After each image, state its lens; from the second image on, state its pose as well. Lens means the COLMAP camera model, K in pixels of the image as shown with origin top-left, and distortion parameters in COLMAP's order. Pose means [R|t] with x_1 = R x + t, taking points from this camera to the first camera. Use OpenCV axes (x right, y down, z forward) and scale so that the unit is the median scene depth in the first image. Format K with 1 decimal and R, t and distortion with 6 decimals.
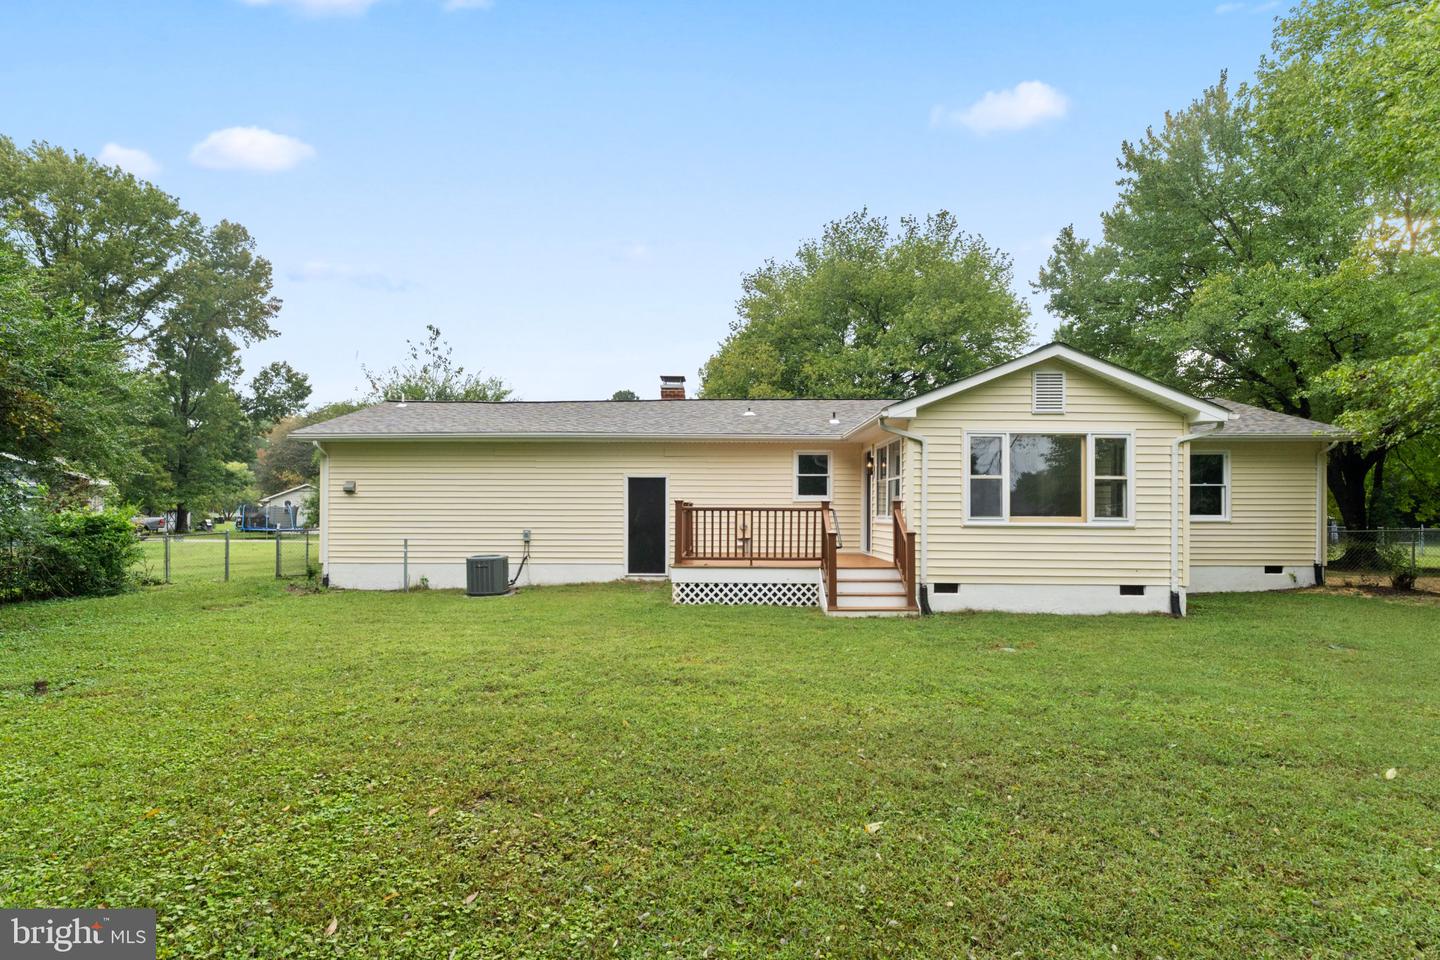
lens RADIAL K [[724.7, 0, 735.2], [0, 724.7, 512.0], [0, 0, 1]] dist [0.000353, -0.000246]
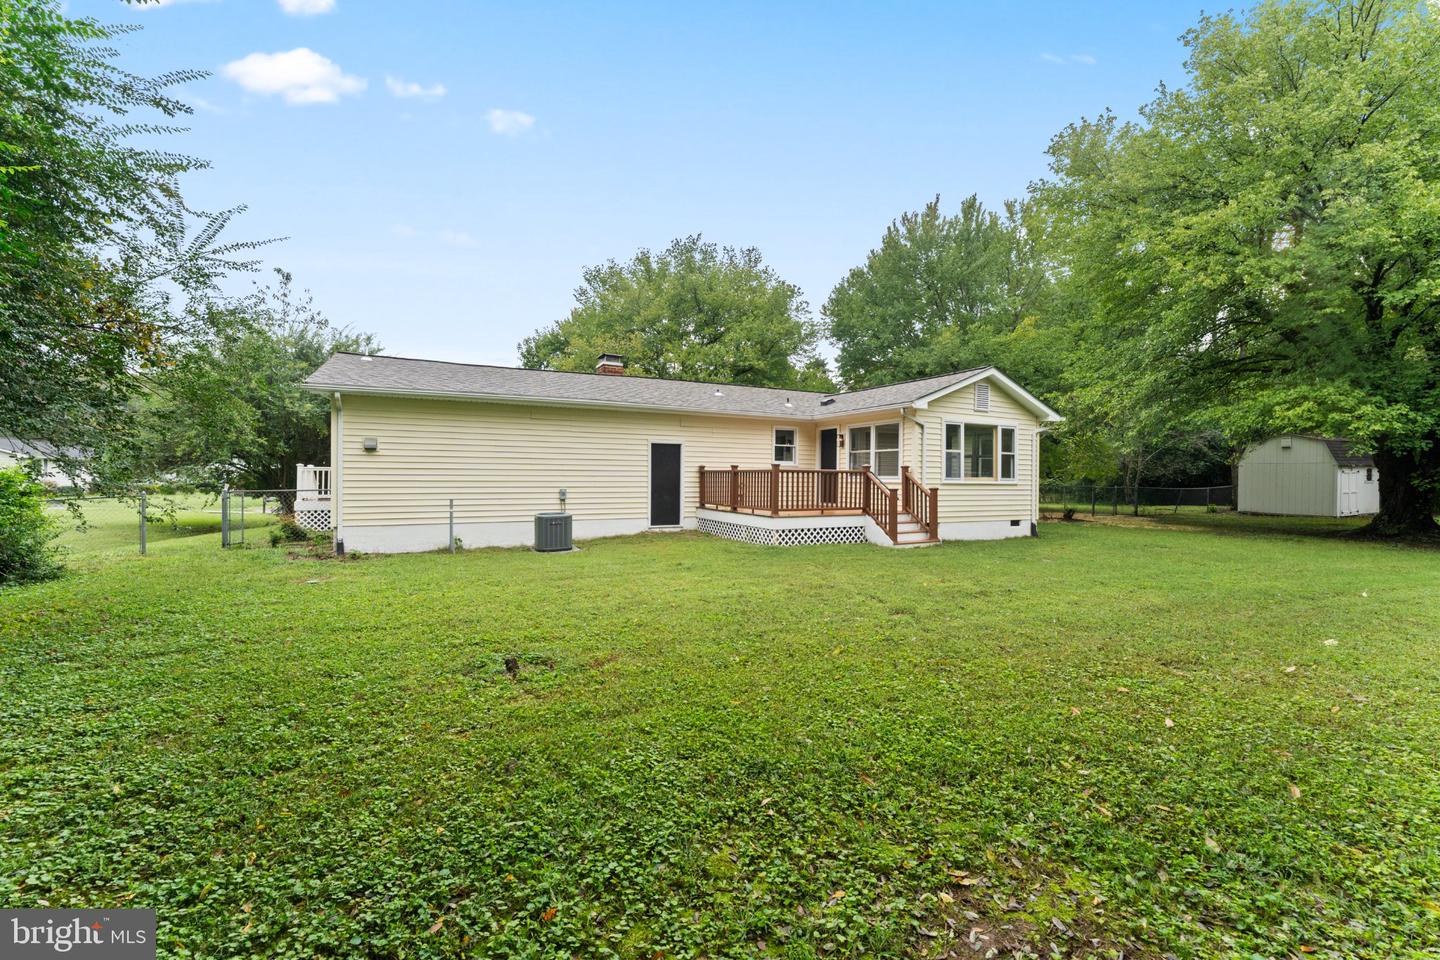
lens RADIAL K [[590.2, 0, 751.5], [0, 590.2, 480.2], [0, 0, 1]] dist [0.001533, 0.000126]
pose [[0.877602, -0.000077, 0.479389, -0.466964], [-0.004963, 0.999945, 0.009246, 0.002160], [-0.479363, -0.010493, 0.877554, 0.096239]]
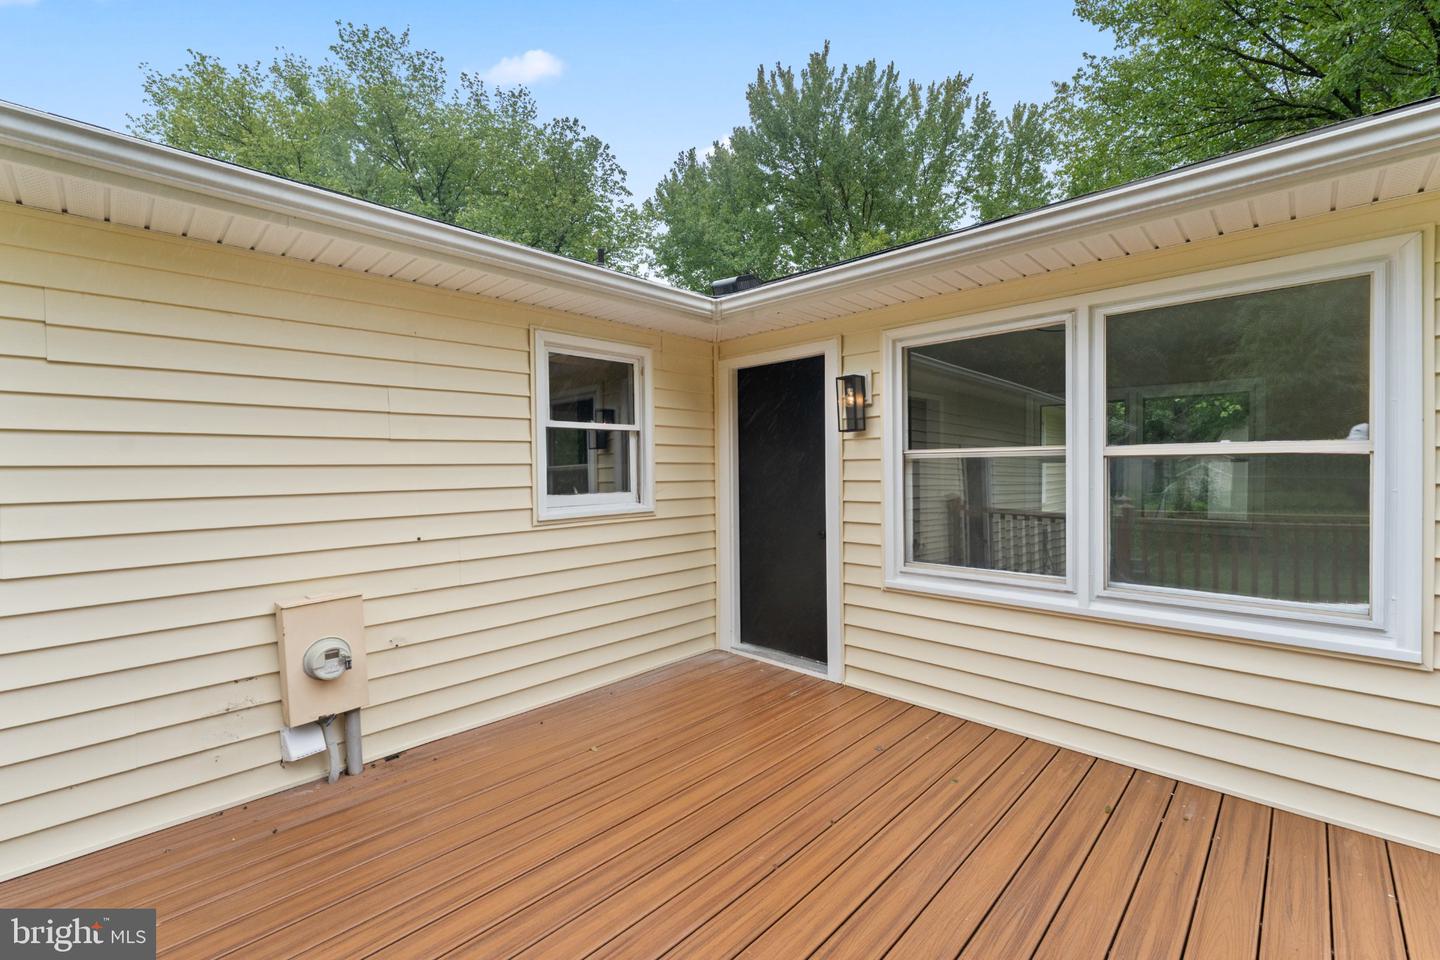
lens RADIAL K [[590.2, 0, 751.5], [0, 590.2, 480.2], [0, 0, 1]] dist [0.001533, 0.000126]
pose [[0.672457, -0.020985, 0.739839, -0.031444], [0.011250, 0.999772, 0.018131, -0.033366], [-0.740051, -0.003869, 0.672539, 0.805259]]
